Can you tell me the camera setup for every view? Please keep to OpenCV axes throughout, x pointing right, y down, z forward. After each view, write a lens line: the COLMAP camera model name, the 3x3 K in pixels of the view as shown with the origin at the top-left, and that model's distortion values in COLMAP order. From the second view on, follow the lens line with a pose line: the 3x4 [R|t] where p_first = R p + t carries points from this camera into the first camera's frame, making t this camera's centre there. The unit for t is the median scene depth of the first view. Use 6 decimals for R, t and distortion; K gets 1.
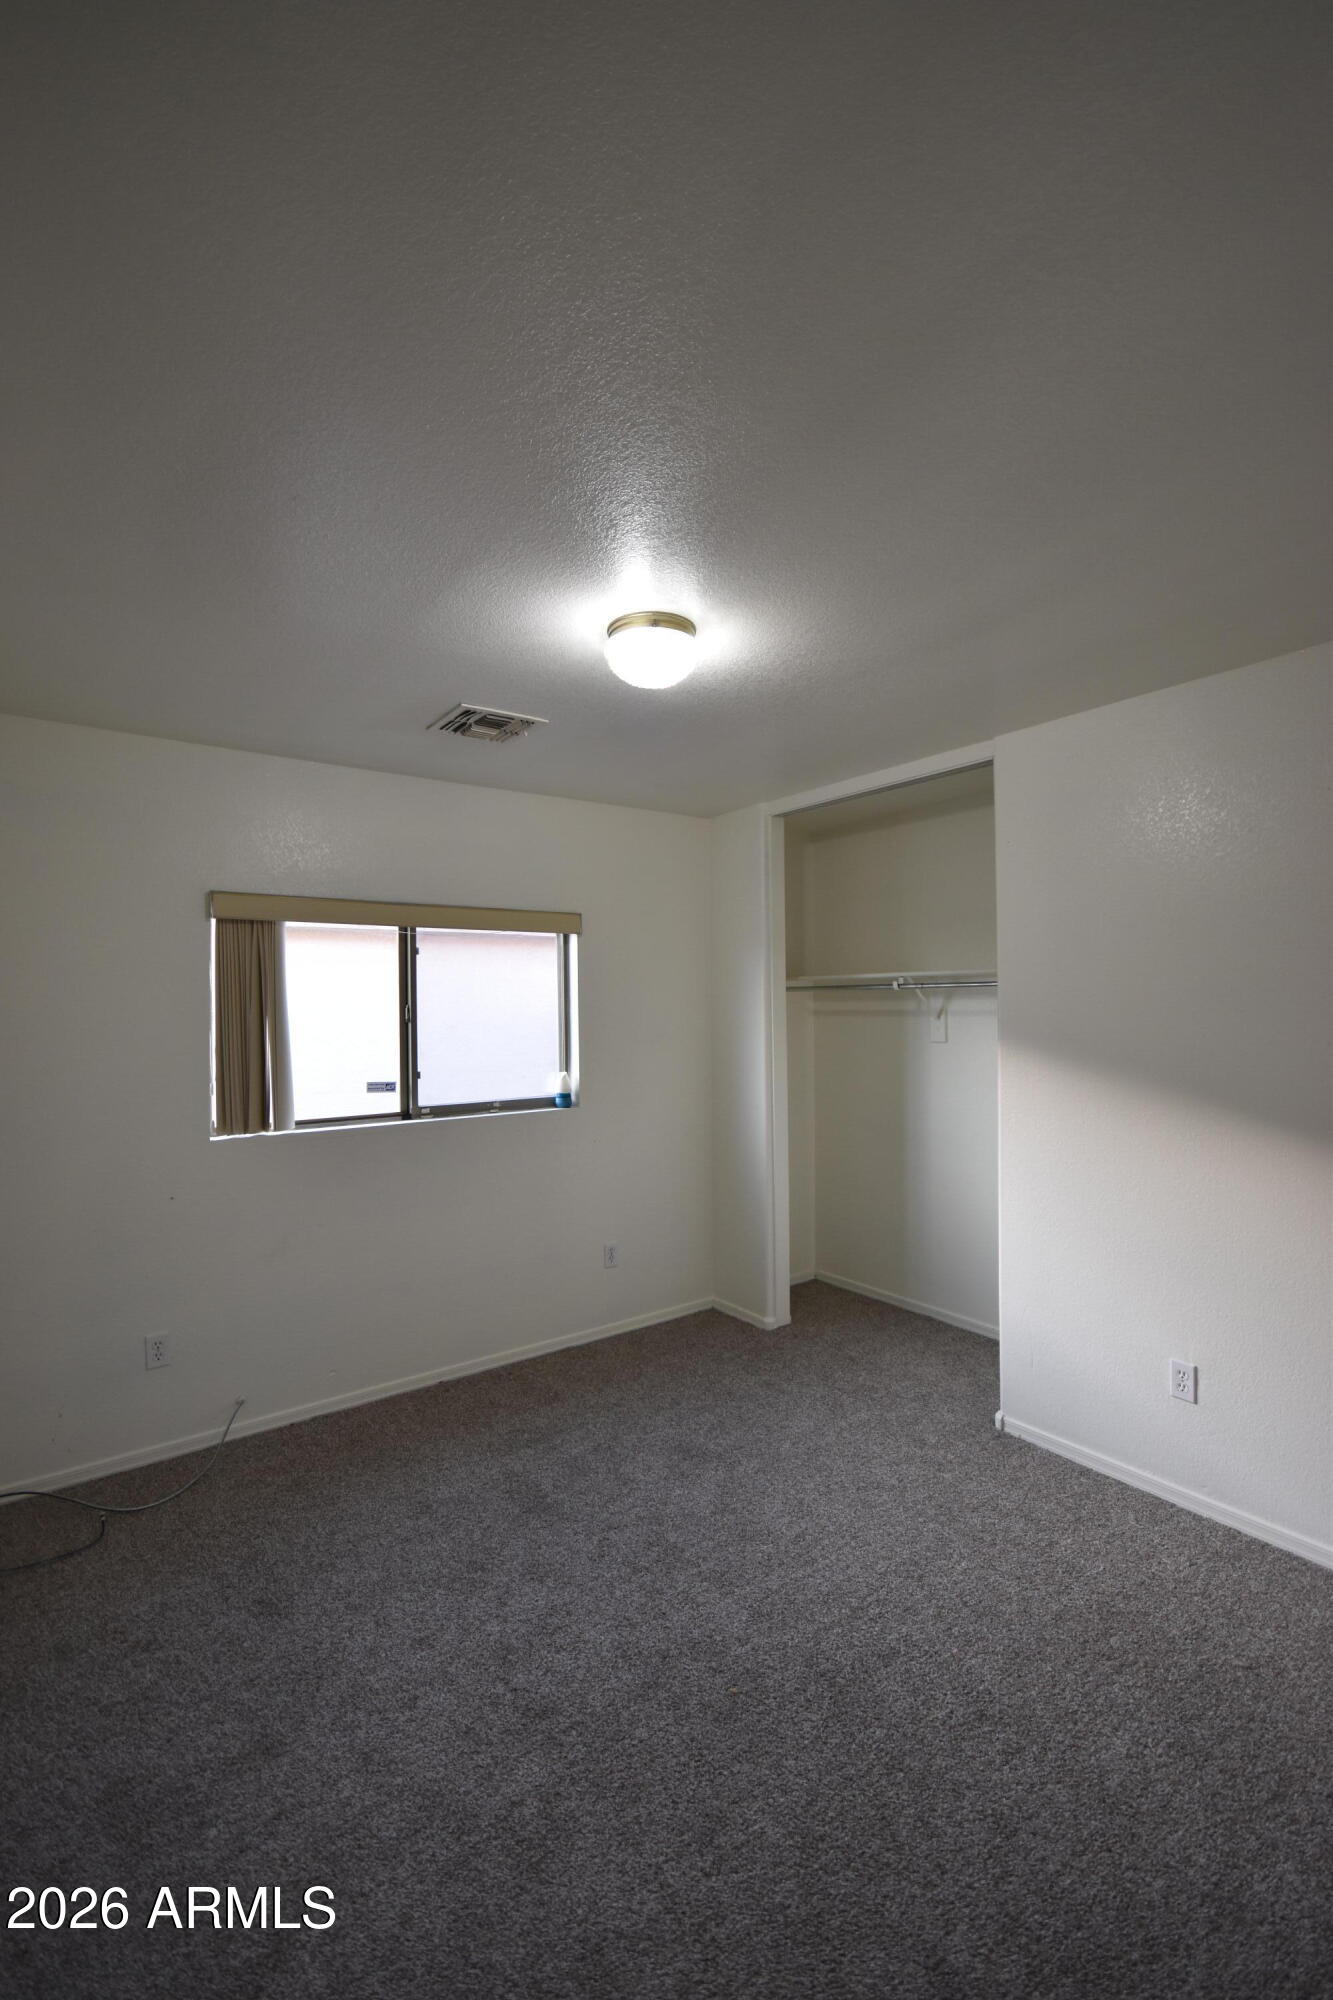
lens RADIAL K [[878.2, 0, 666.5], [0, 878.2, 1000.0], [0, 0, 1]] dist [0.001298, 0.000244]
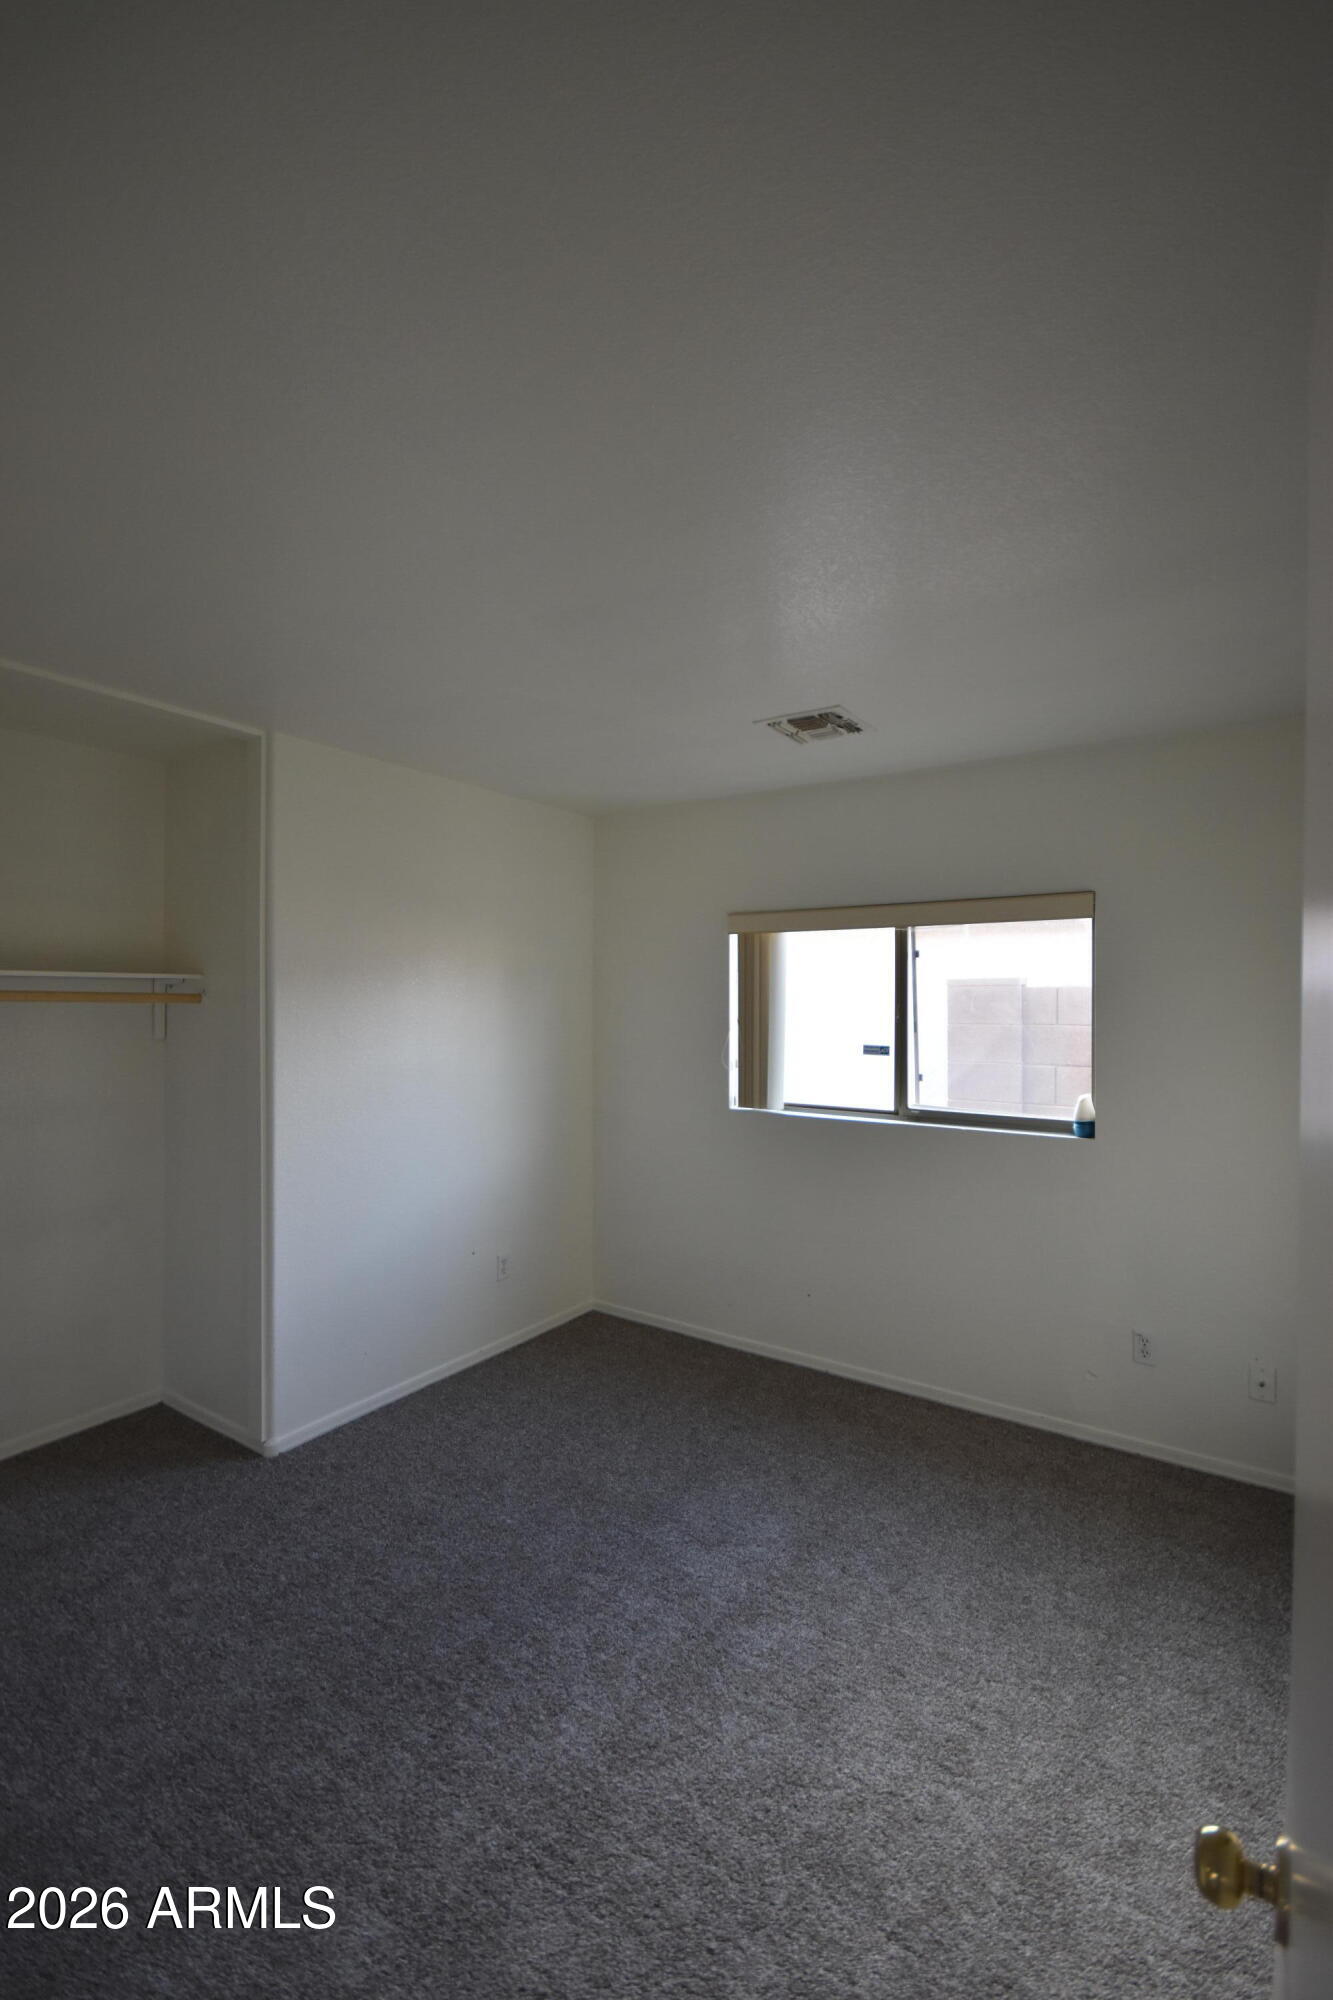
lens RADIAL K [[884.7, 0, 665.3], [0, 884.7, 1011.7], [0, 0, 1]] dist [0.000338, 0.000290]
pose [[0.314202, 0.017011, -0.949204, 0.574243], [-0.006523, 0.999855, 0.015759, -0.000920], [0.949334, 0.001240, 0.314267, 0.432121]]
